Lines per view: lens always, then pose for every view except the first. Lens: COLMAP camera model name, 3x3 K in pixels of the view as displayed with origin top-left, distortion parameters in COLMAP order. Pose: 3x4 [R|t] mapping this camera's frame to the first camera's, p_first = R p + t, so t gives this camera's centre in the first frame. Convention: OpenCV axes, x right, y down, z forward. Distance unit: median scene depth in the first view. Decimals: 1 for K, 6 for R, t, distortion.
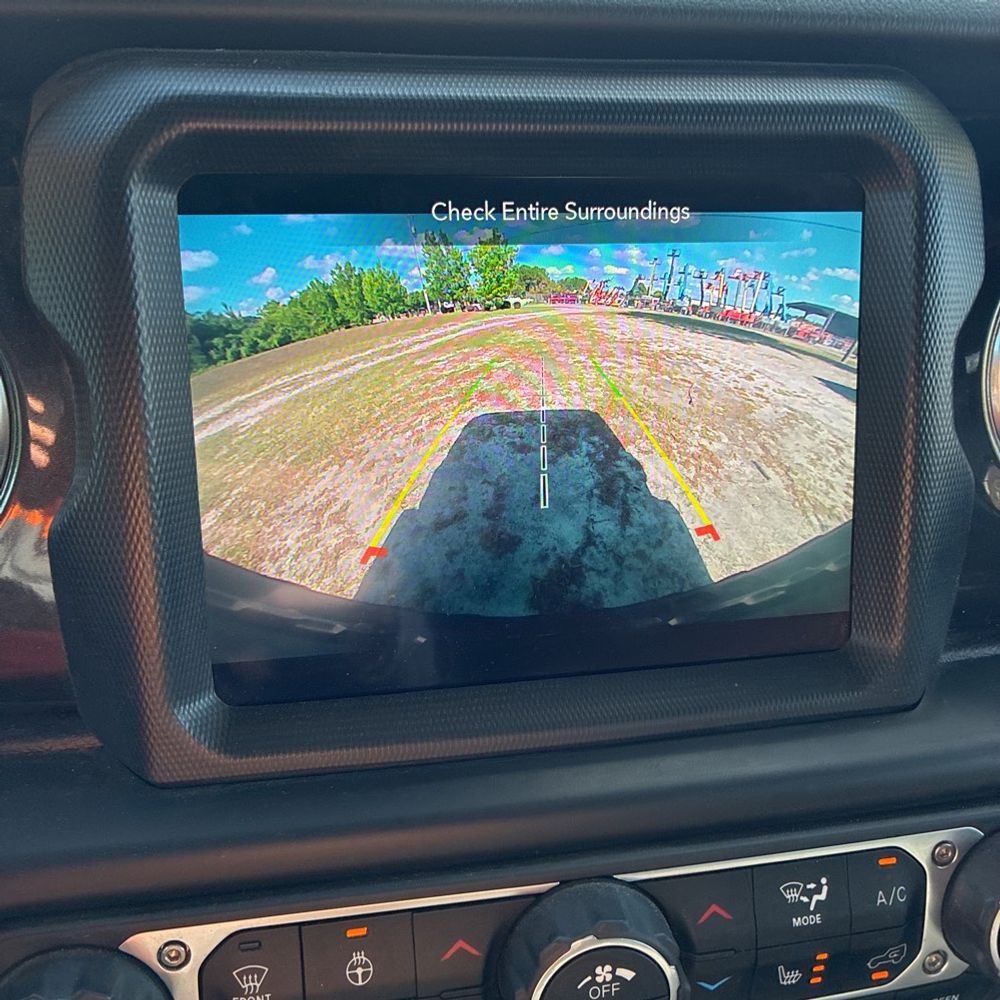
lens RADIAL K [[997.2, 0, 500.0], [0, 997.2, 500.0], [0, 0, 1]] dist [0.012990, -0.011950]
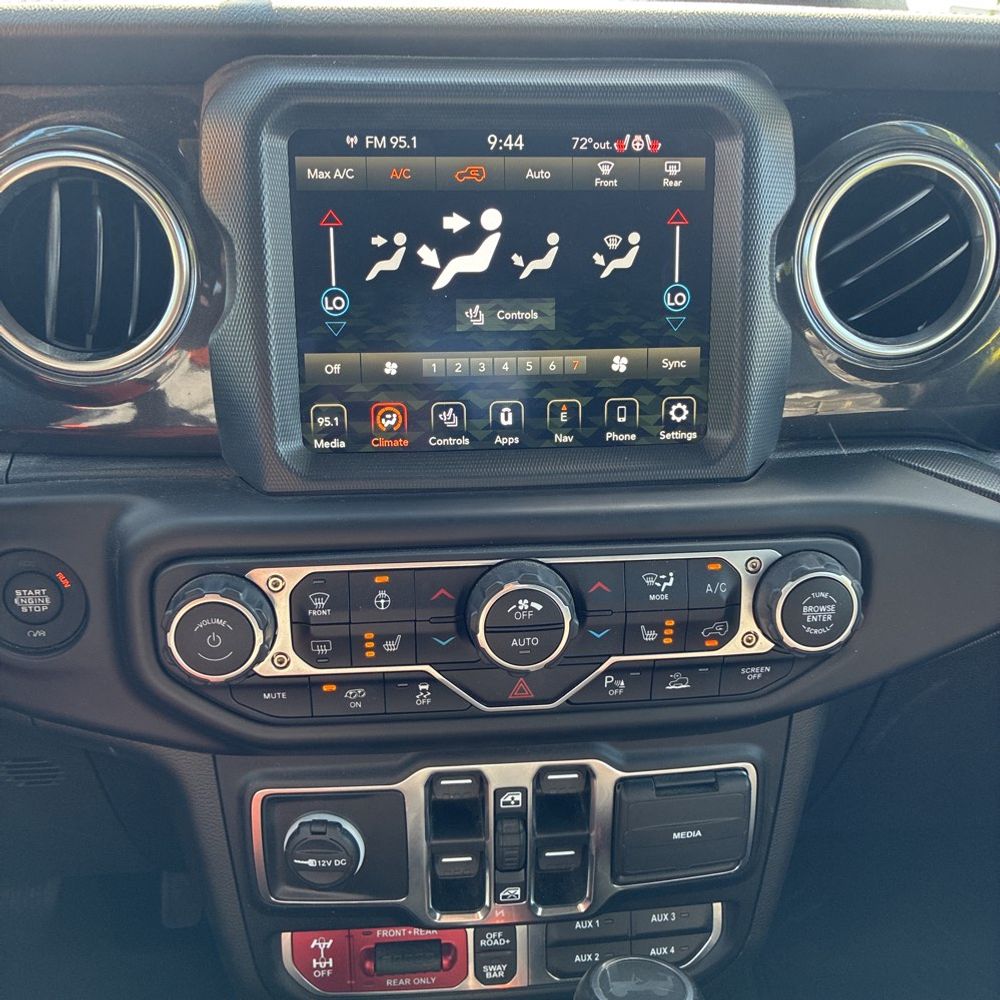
lens RADIAL K [[1022.8, 0, 512.6], [0, 1022.8, 499.5], [0, 0, 1]] dist [0.073037, -0.101634]
pose [[0.996412, 0.028371, -0.079733, 0.202752], [-0.027505, 0.999550, 0.011930, 0.254172], [0.080036, -0.009694, 0.996745, -0.680477]]
